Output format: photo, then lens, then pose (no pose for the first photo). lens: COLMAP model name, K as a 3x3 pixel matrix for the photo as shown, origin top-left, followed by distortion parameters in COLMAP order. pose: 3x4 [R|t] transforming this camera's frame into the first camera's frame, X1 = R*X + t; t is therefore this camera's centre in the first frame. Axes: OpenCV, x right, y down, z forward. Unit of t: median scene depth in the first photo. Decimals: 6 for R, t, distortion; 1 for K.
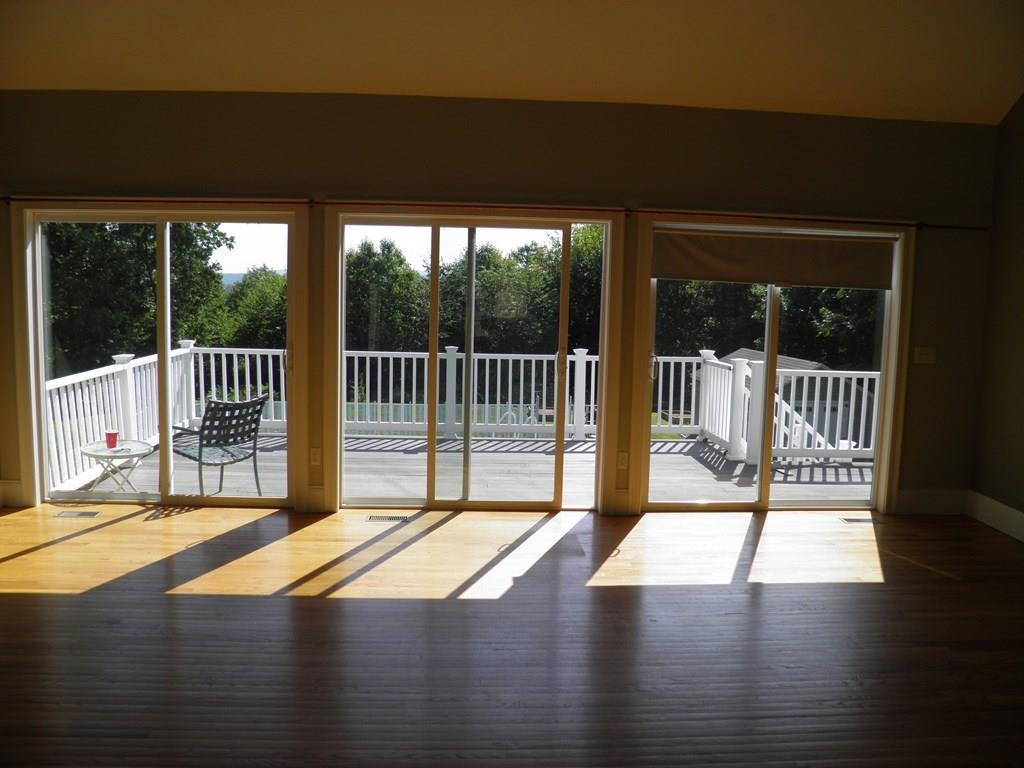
lens RADIAL K [[852.0, 0, 512.0], [0, 852.0, 384.0], [0, 0, 1]] dist [-0.155735, 0.114646]
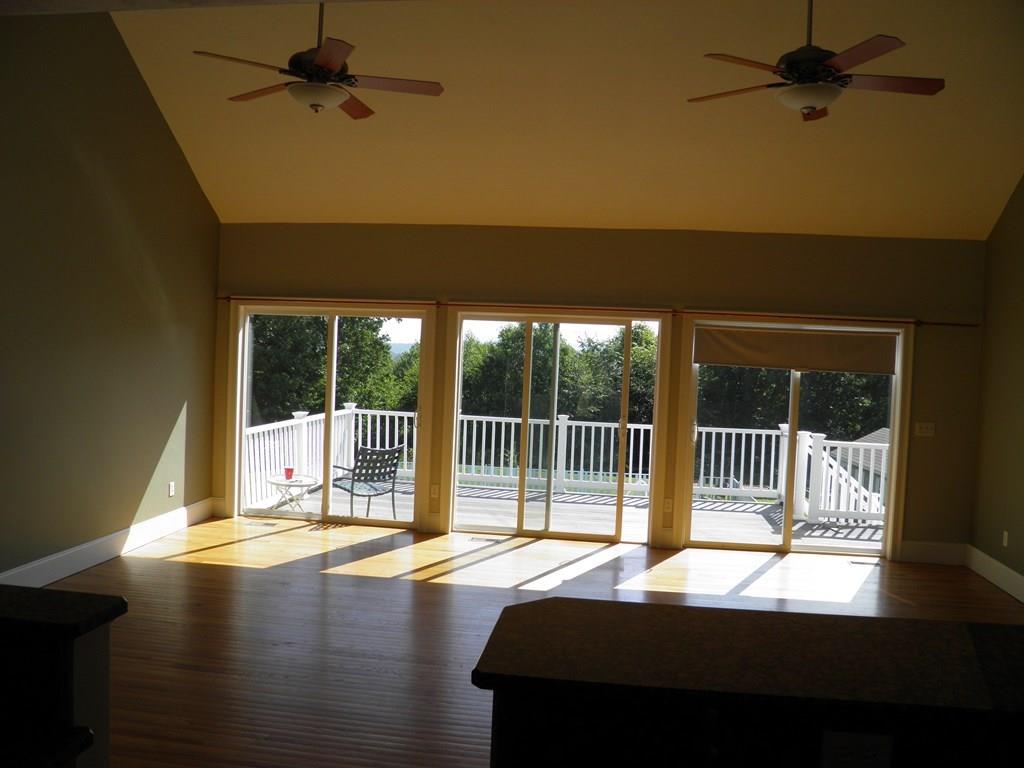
lens RADIAL K [[852.0, 0, 512.0], [0, 852.0, 384.0], [0, 0, 1]] dist [-0.155735, 0.114646]
pose [[0.981503, 0.022181, -0.190158, 0.134198], [-0.038529, 0.995828, -0.082711, 0.022168], [0.187530, 0.088508, 0.978263, -0.297615]]
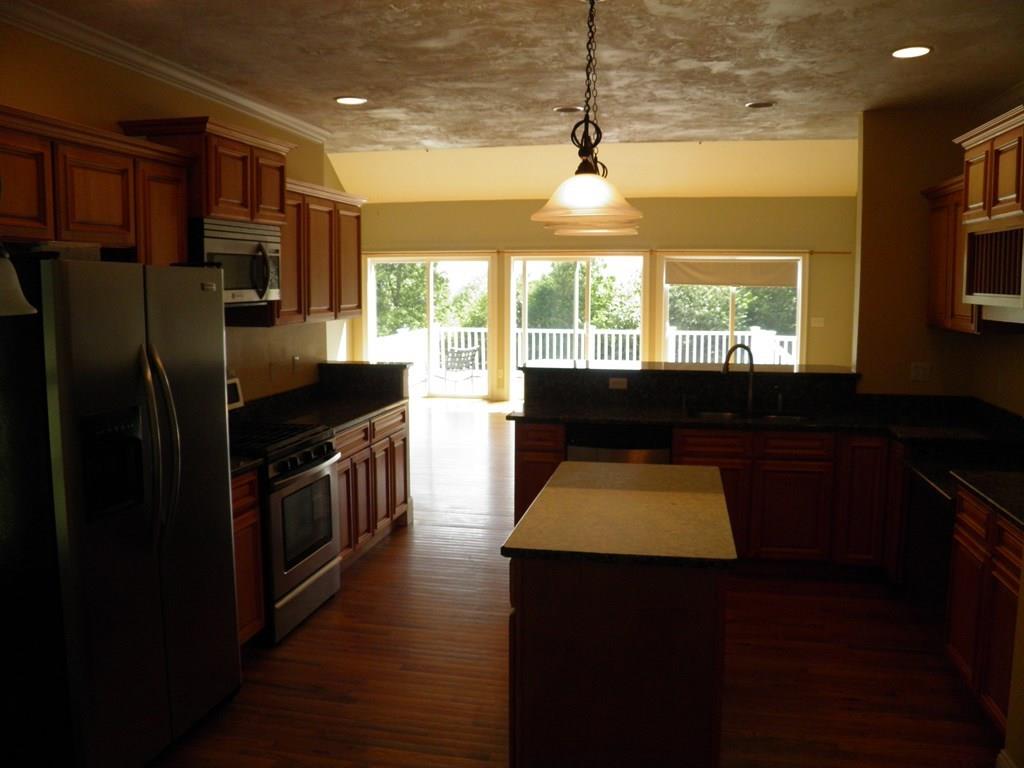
lens RADIAL K [[852.0, 0, 512.0], [0, 852.0, 384.0], [0, 0, 1]] dist [-0.155735, 0.114646]
pose [[0.967002, 0.005165, -0.254717, 0.312722], [-0.005055, 0.999987, 0.001089, 0.103878], [0.254719, 0.000235, 0.967015, -0.970871]]
